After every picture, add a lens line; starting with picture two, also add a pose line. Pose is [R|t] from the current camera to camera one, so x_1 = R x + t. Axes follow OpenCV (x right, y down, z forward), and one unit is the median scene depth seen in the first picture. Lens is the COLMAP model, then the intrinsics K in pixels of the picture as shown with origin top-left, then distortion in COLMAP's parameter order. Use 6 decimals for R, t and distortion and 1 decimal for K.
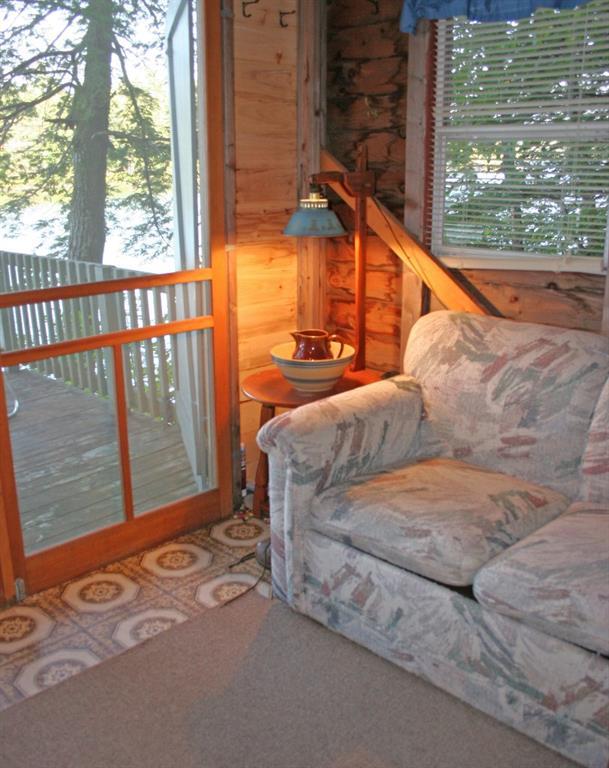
lens RADIAL K [[751.5, 0, 306.0], [0, 751.5, 380.0], [0, 0, 1]] dist [-0.099054, 0.000000]
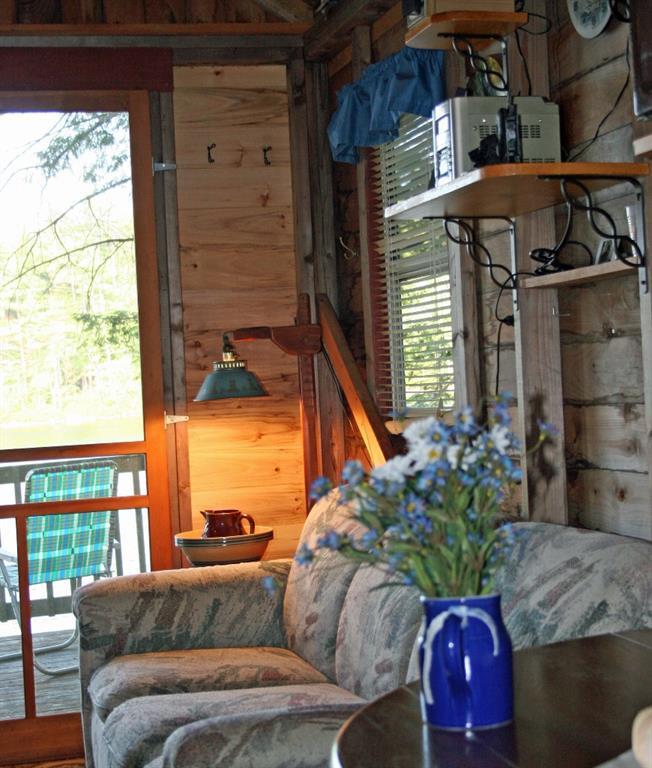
lens RADIAL K [[1508.5, 0, 328.0], [0, 1508.5, 386.7], [0, 0, 1]] dist [-0.043171, 0.000000]
pose [[0.864224, -0.039959, -0.501518, 0.934101], [-0.083507, 0.971620, -0.221315, 0.161694], [0.496128, 0.233146, 0.836361, -0.393238]]
